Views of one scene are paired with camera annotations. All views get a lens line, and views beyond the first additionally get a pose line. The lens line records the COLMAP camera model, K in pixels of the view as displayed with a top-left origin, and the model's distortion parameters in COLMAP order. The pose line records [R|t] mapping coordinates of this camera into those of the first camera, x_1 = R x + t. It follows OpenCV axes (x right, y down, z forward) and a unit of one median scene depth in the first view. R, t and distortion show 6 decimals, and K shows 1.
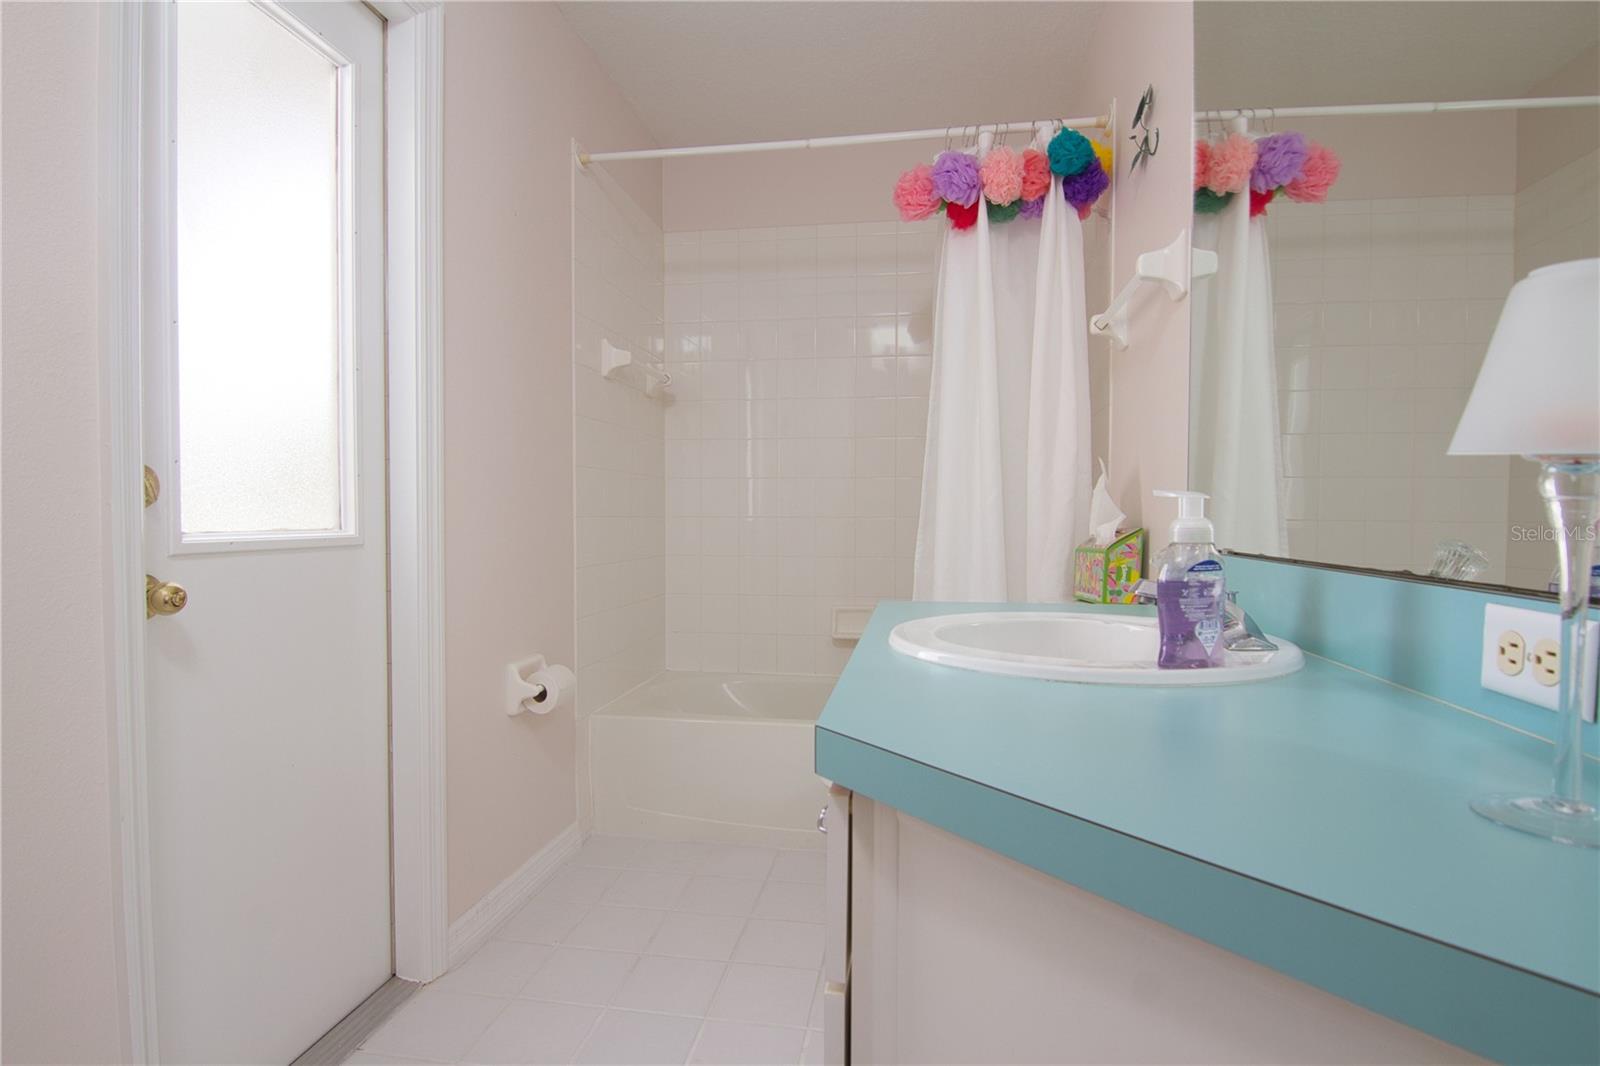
lens RADIAL K [[810.6, 0, 799.6], [0, 810.6, 530.0], [0, 0, 1]] dist [-0.006731, -0.001160]
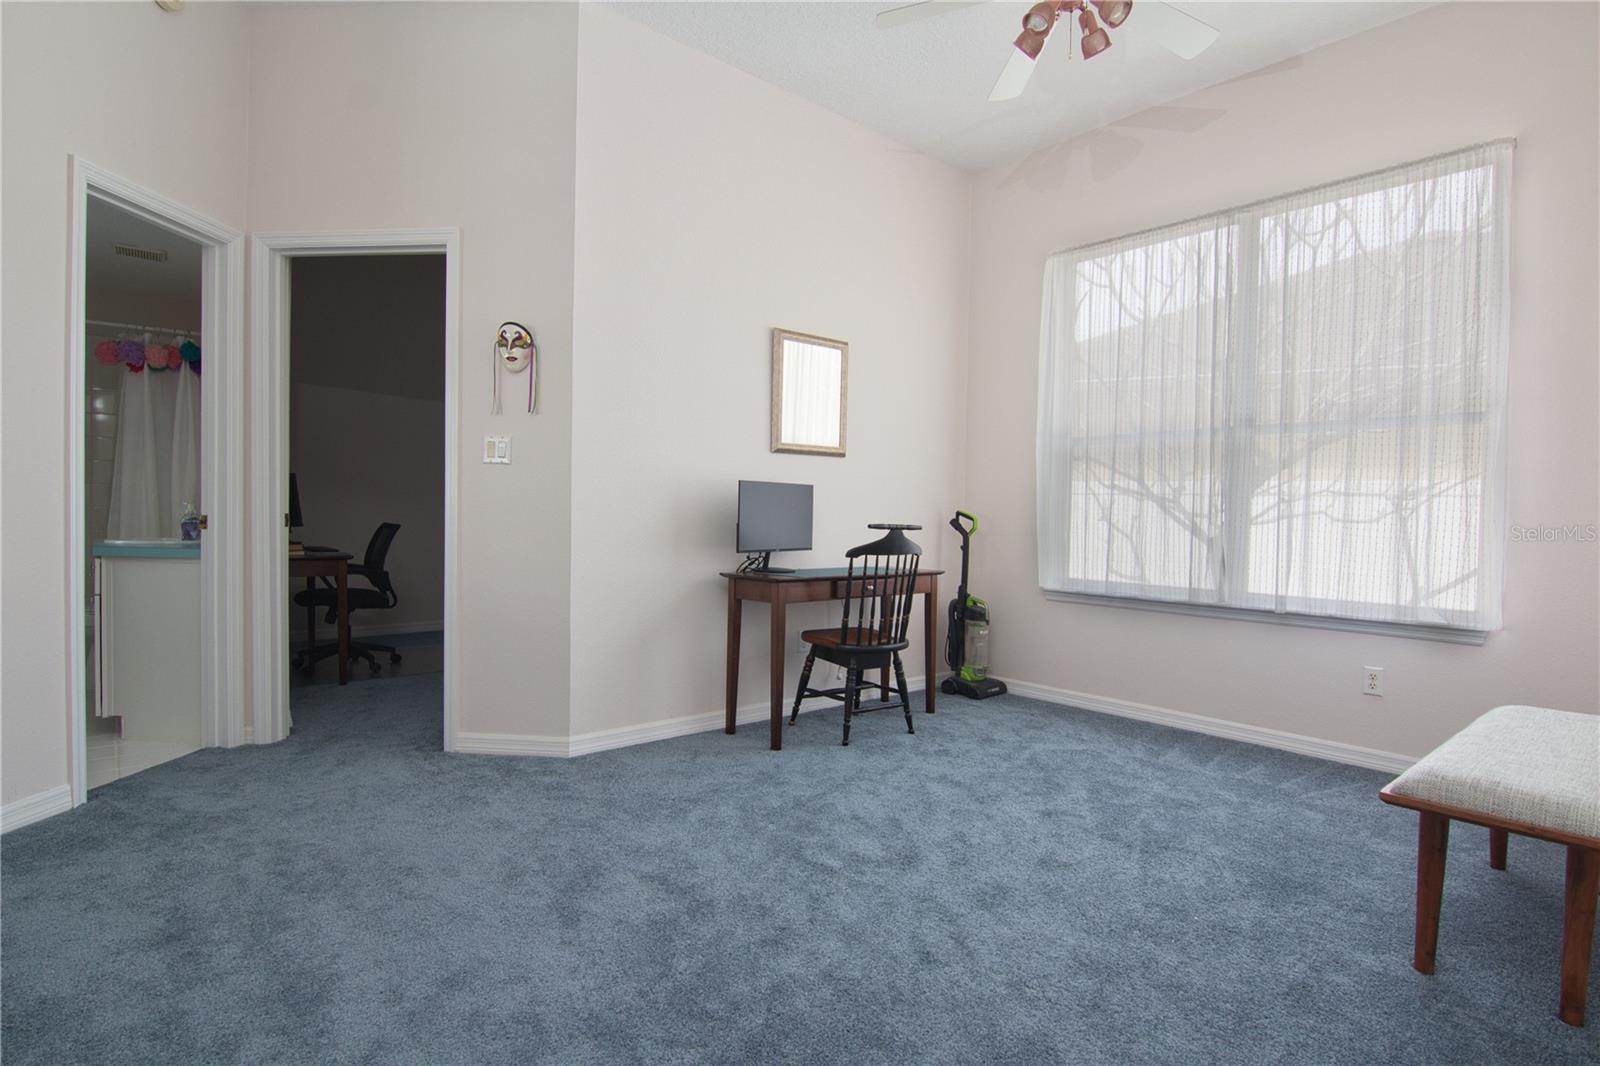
lens RADIAL K [[810.6, 0, 799.3], [0, 810.6, 534.1], [0, 0, 1]] dist [-0.006731, -0.001160]
pose [[0.660711, -0.015066, 0.750489, -0.259670], [0.008411, 0.999884, 0.012668, 0.052116], [-0.750593, -0.002057, 0.660762, -1.819461]]
